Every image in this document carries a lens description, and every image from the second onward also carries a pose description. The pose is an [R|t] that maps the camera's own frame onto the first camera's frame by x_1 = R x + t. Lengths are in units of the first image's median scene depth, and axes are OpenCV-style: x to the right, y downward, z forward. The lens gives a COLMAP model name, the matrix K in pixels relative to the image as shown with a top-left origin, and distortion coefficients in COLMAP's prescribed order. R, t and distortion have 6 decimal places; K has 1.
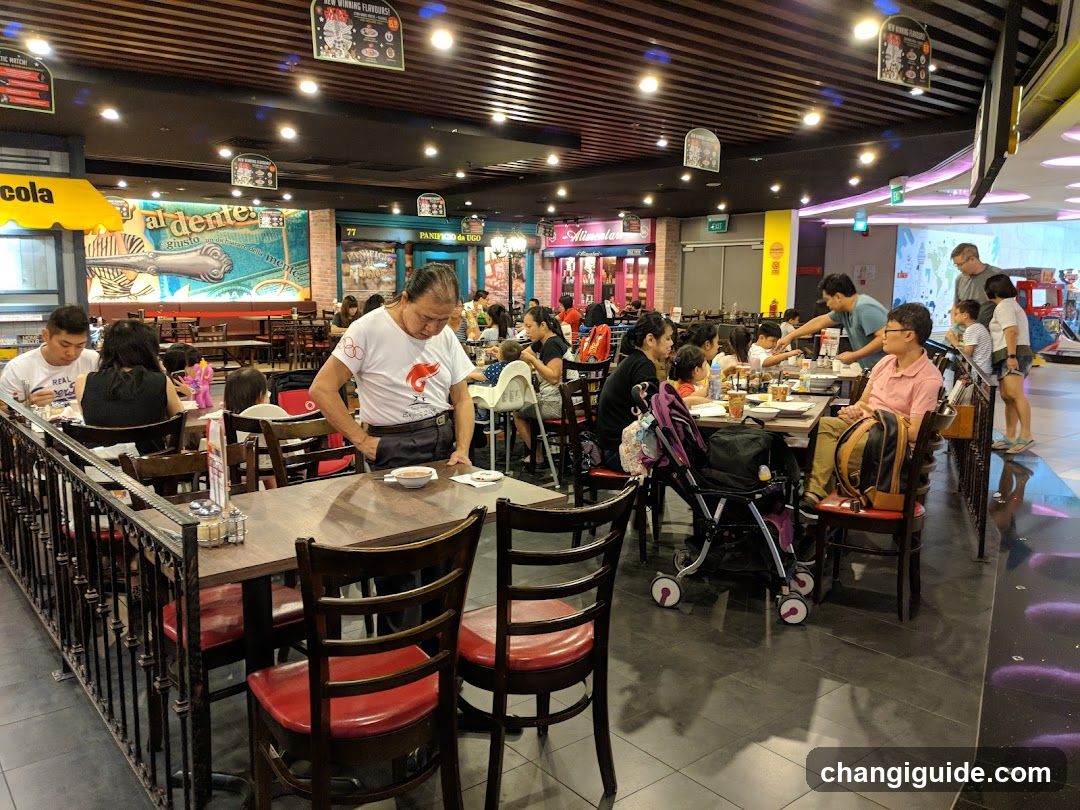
lens RADIAL K [[846.7, 0, 543.9], [0, 846.7, 400.1], [0, 0, 1]] dist [0.005561, 0.000097]
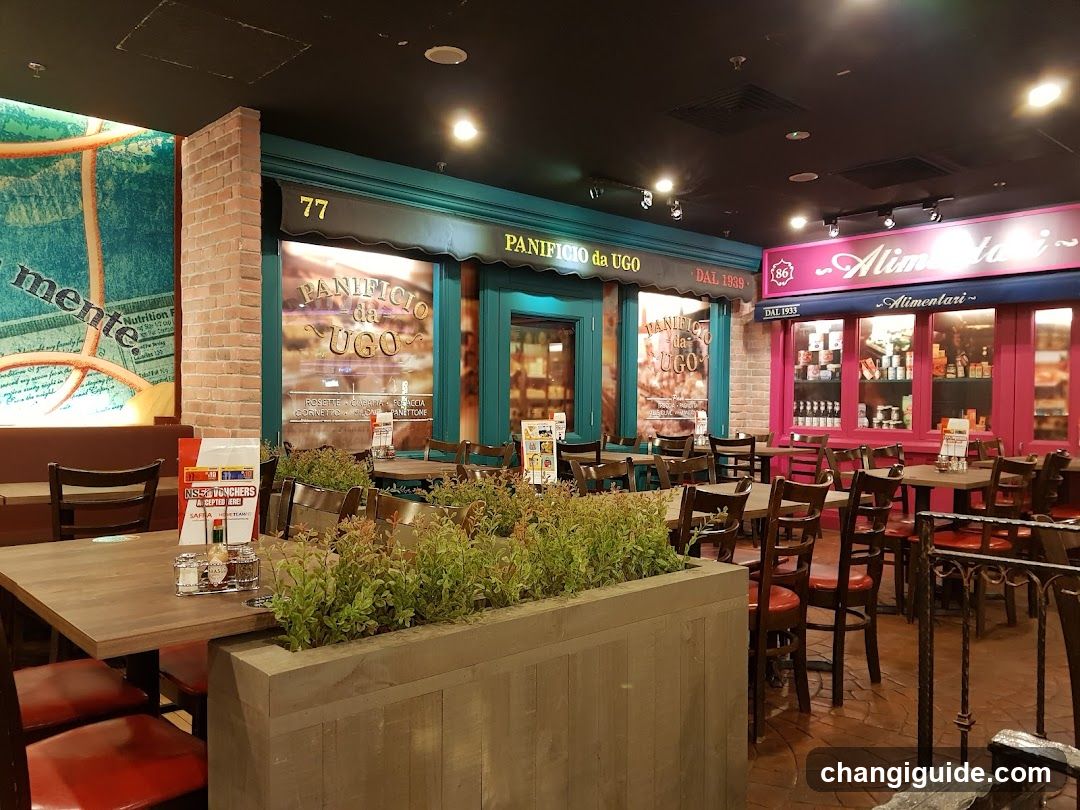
lens RADIAL K [[846.7, 0, 533.4], [0, 846.7, 410.8], [0, 0, 1]] dist [0.005561, 0.000097]
pose [[0.999237, -0.003577, 0.038886, -0.145399], [0.008450, 0.992010, -0.125876, -0.076079], [-0.038125, 0.126109, 0.991284, 0.636560]]
